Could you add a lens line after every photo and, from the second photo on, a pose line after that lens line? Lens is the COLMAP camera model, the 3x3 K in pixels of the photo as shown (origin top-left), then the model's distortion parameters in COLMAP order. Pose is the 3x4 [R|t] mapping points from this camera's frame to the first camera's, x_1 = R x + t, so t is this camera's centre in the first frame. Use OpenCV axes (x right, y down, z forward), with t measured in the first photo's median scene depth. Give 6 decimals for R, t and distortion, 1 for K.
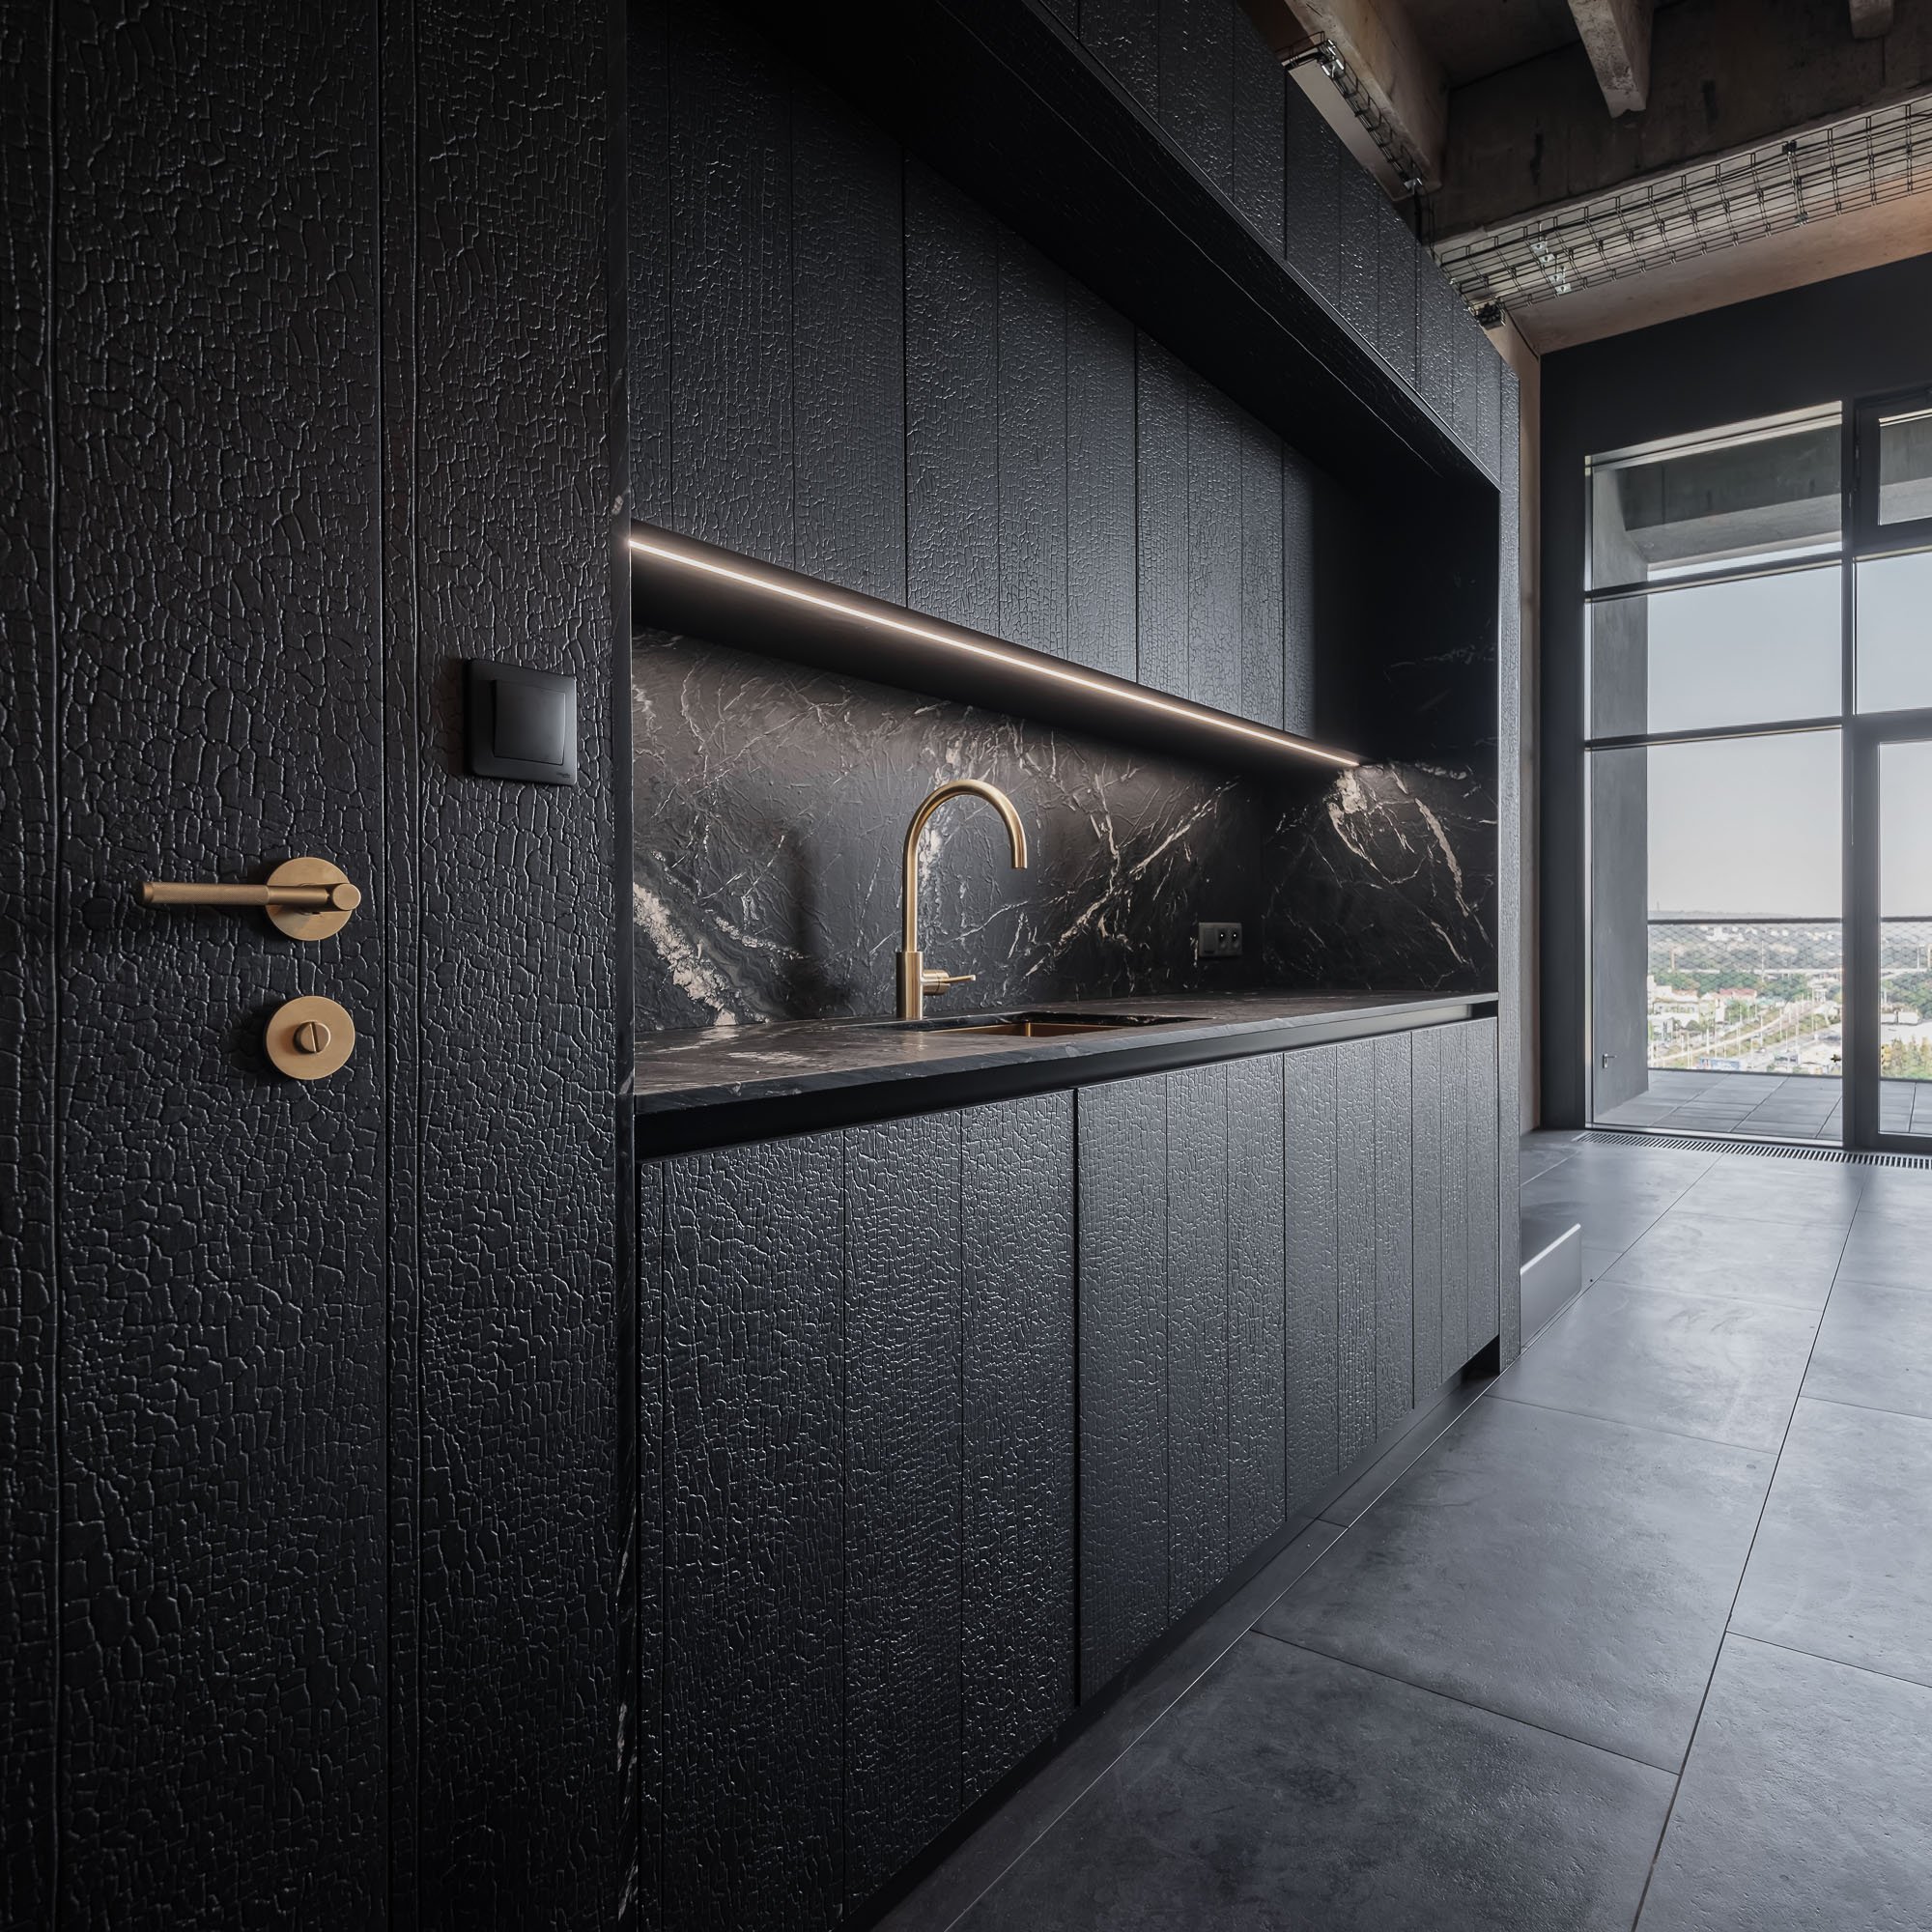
lens RADIAL K [[1297.6, 0, 965.5], [0, 1297.6, 959.3], [0, 0, 1]] dist [0.000395, 0.000025]
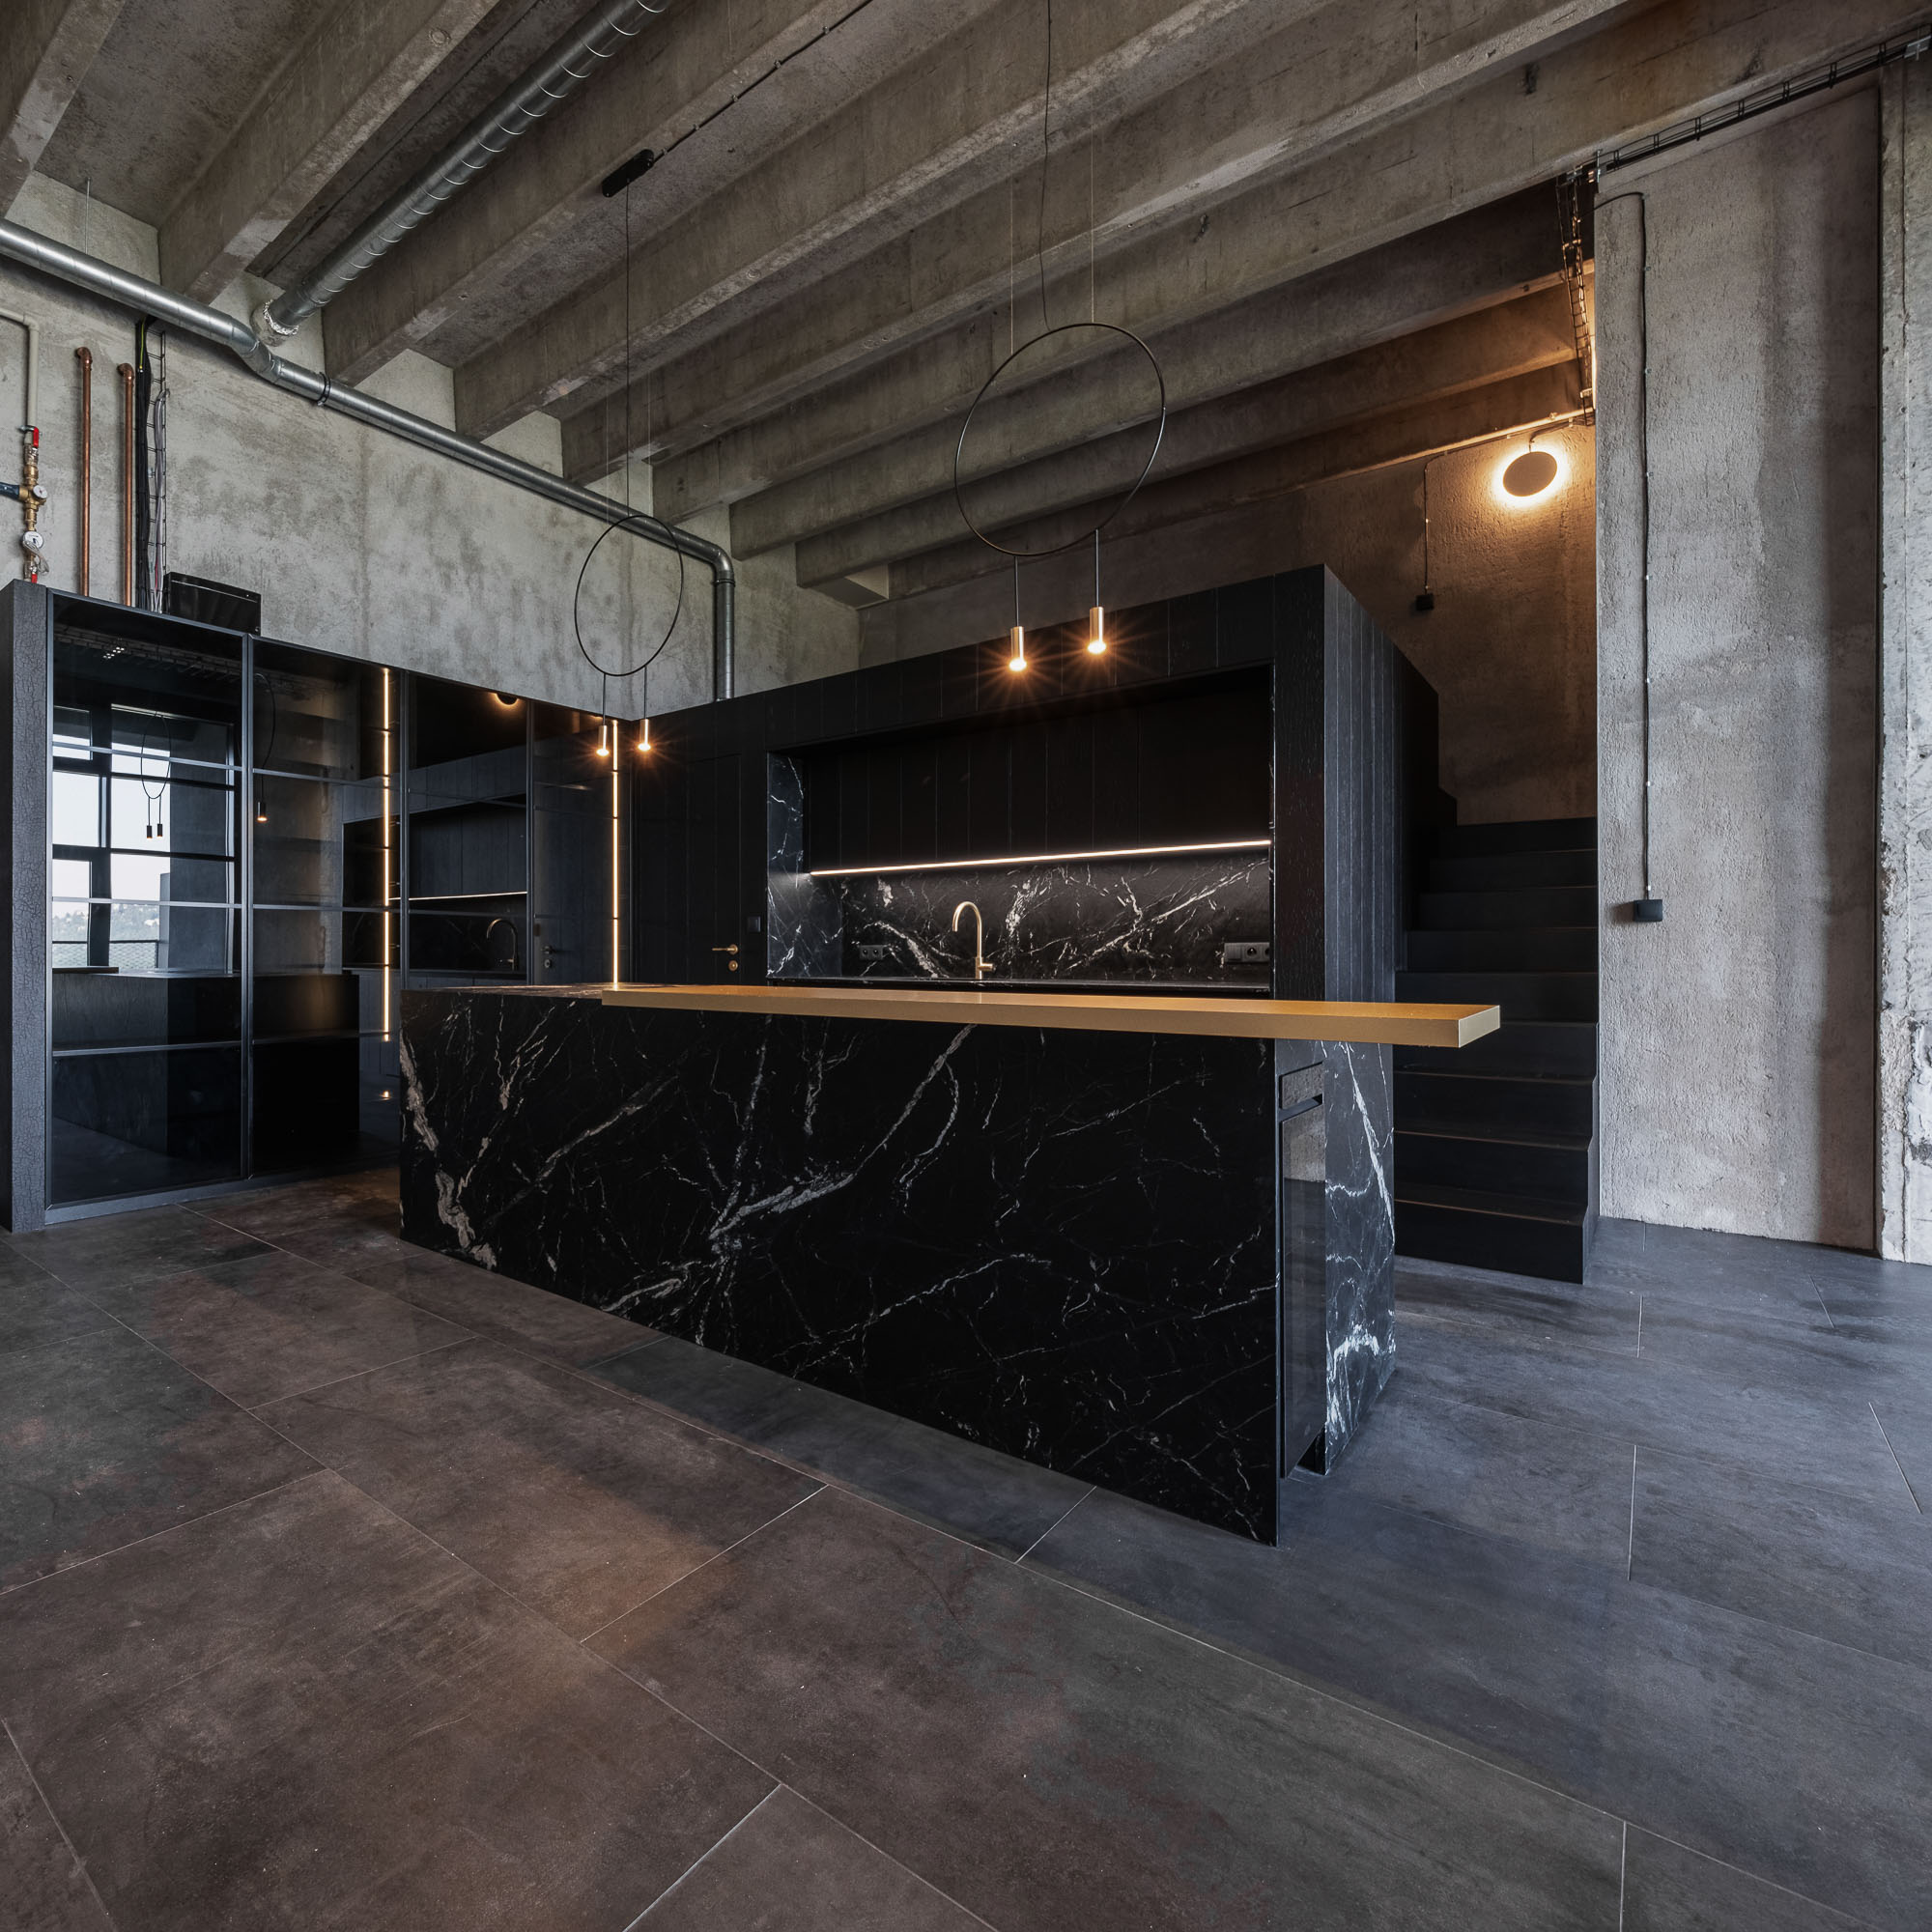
lens RADIAL K [[981.2, 0, 965.5], [0, 981.2, 965.5], [0, 0, 1]] dist [-0.021439, -0.001950]
pose [[0.024177, 0.015030, -0.999595, 1.804051], [-0.011194, 0.999828, 0.014762, -0.015973], [0.999645, 0.010832, 0.024341, 0.726280]]
